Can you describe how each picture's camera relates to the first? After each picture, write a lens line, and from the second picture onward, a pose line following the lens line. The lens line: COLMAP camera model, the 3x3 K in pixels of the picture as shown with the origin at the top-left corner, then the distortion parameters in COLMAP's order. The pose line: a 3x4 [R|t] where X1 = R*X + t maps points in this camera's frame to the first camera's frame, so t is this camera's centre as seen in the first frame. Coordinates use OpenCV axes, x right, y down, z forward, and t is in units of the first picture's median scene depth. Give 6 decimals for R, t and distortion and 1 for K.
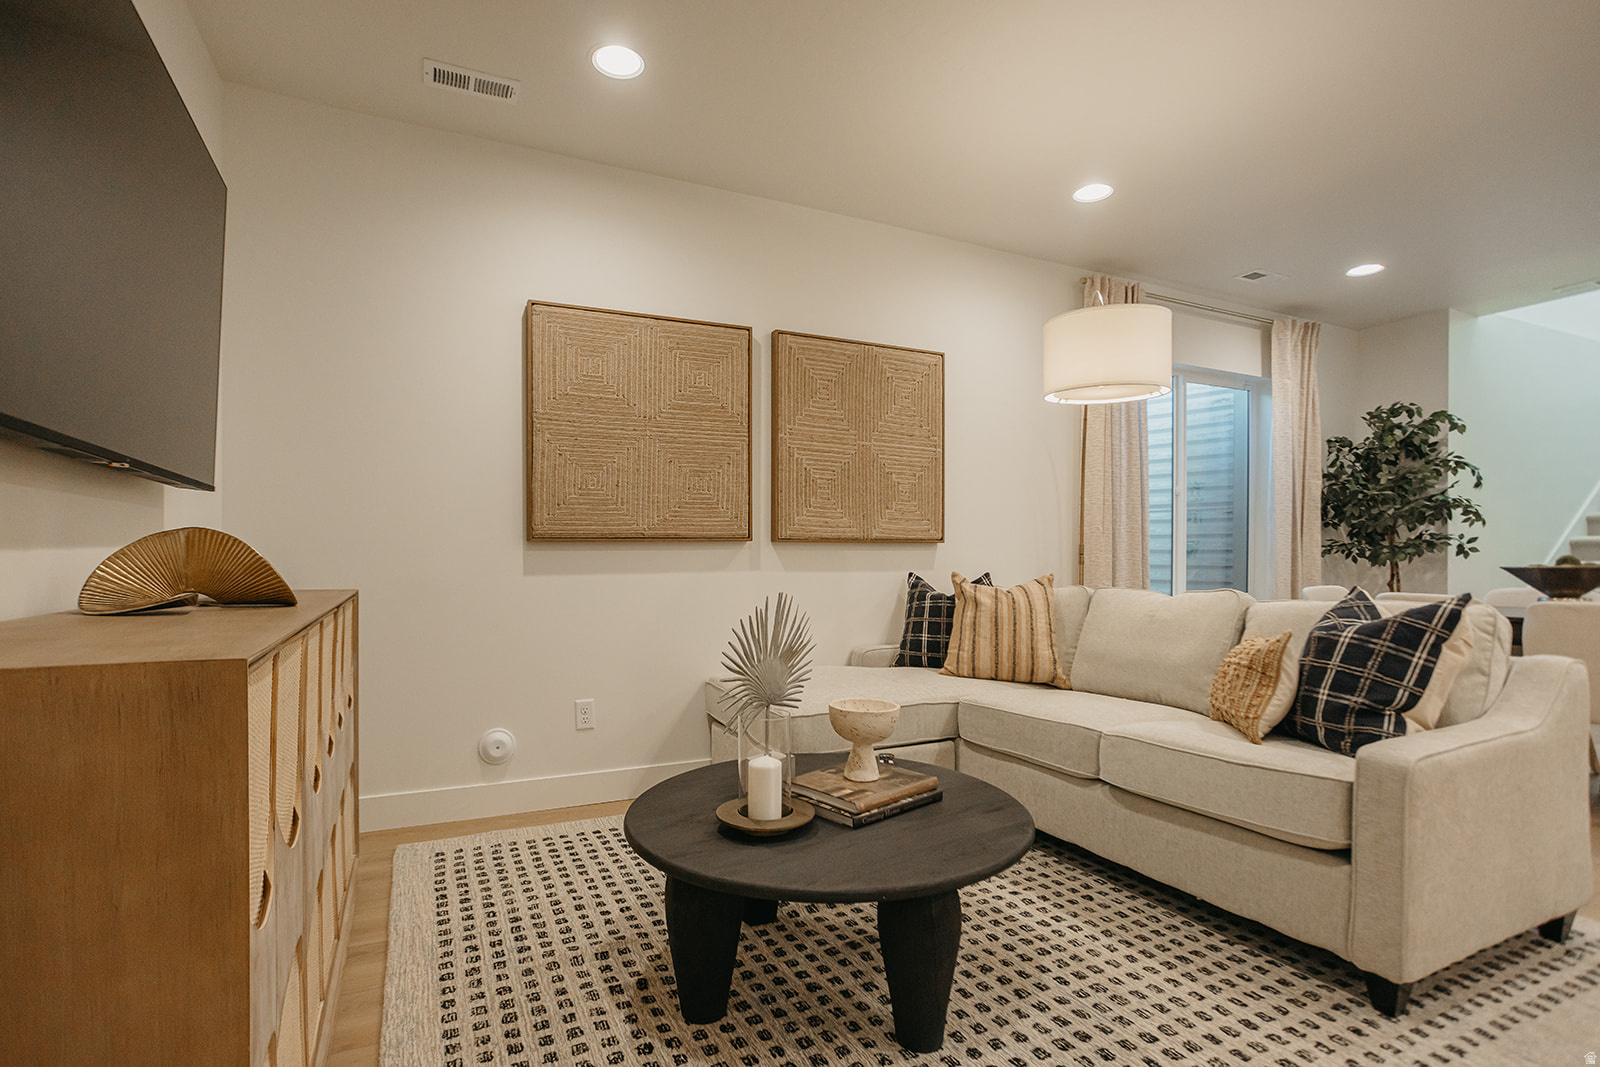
lens RADIAL K [[779.0, 0, 765.1], [0, 779.0, 560.9], [0, 0, 1]] dist [-0.042653, 0.024502]
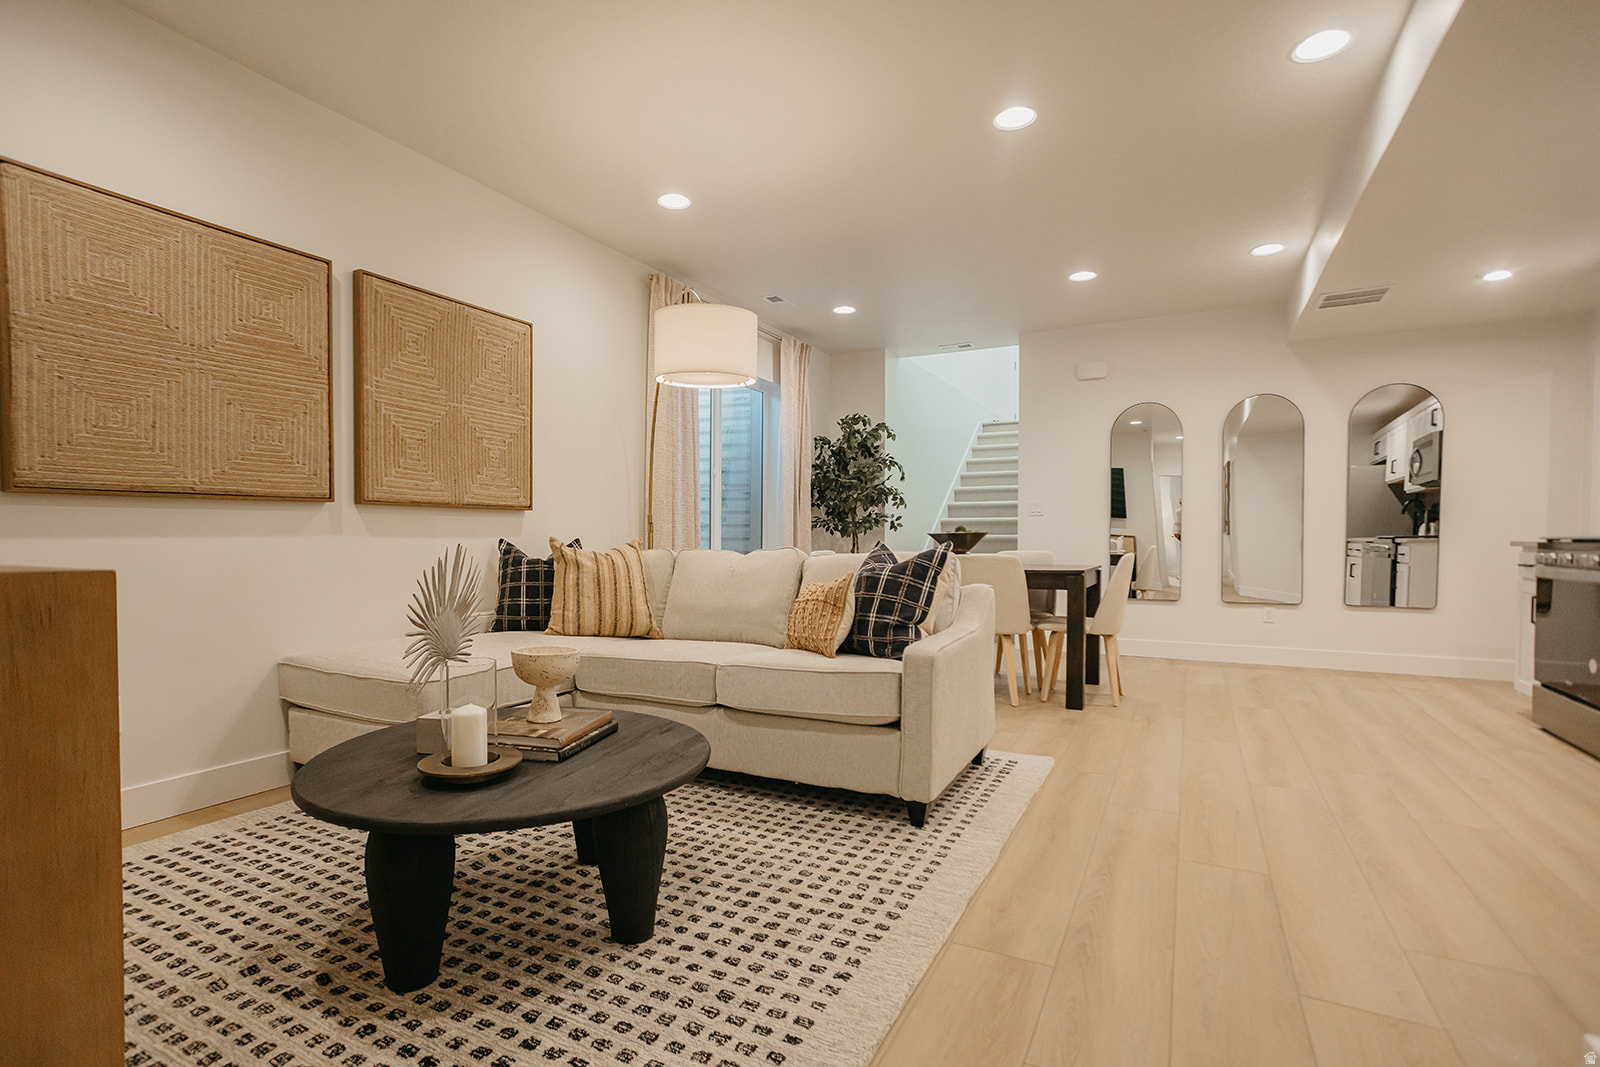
lens RADIAL K [[779.0, 0, 778.0], [0, 779.0, 554.8], [0, 0, 1]] dist [-0.042653, 0.024502]
pose [[0.804628, -0.011988, 0.593658, -0.196444], [0.002502, 0.999856, 0.016800, 0.032122], [-0.593774, -0.012033, 0.804542, -0.019004]]
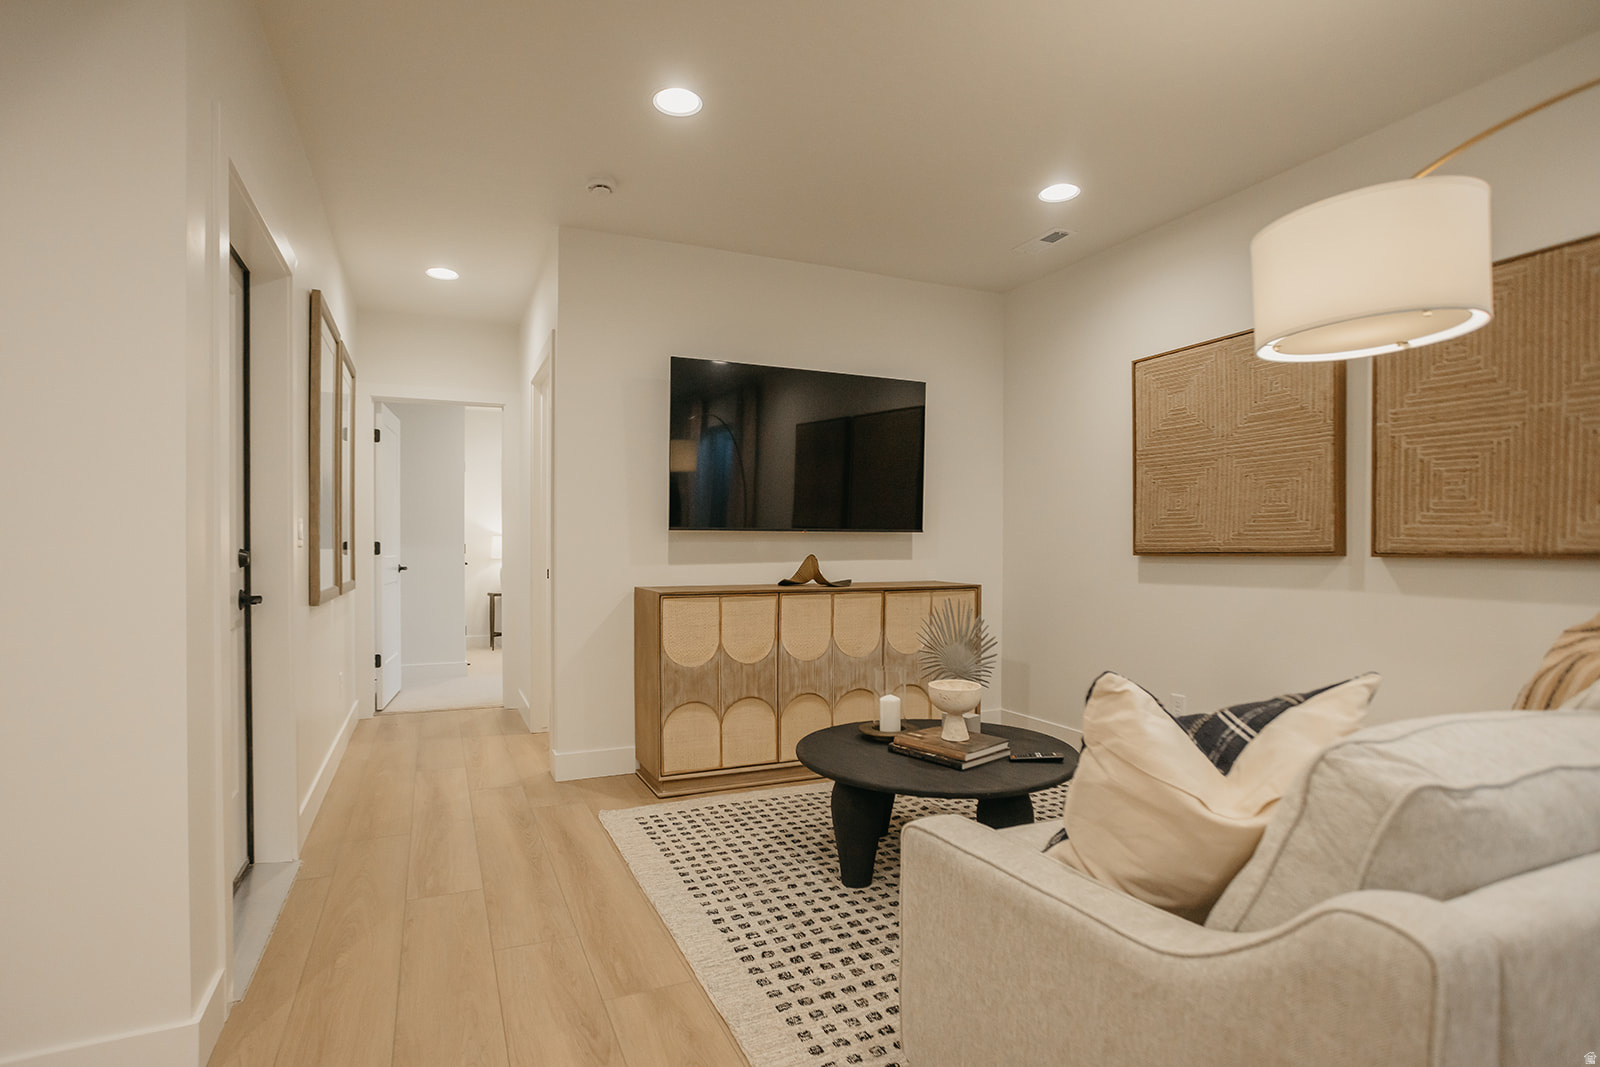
lens RADIAL K [[779.0, 0, 787.0], [0, 779.0, 543.5], [0, 0, 1]] dist [-0.042653, 0.024502]
pose [[-0.014302, -0.002356, -0.999895, 1.245716], [-0.006029, 0.999979, -0.002270, -0.049375], [0.999880, 0.005996, -0.014316, 0.605931]]
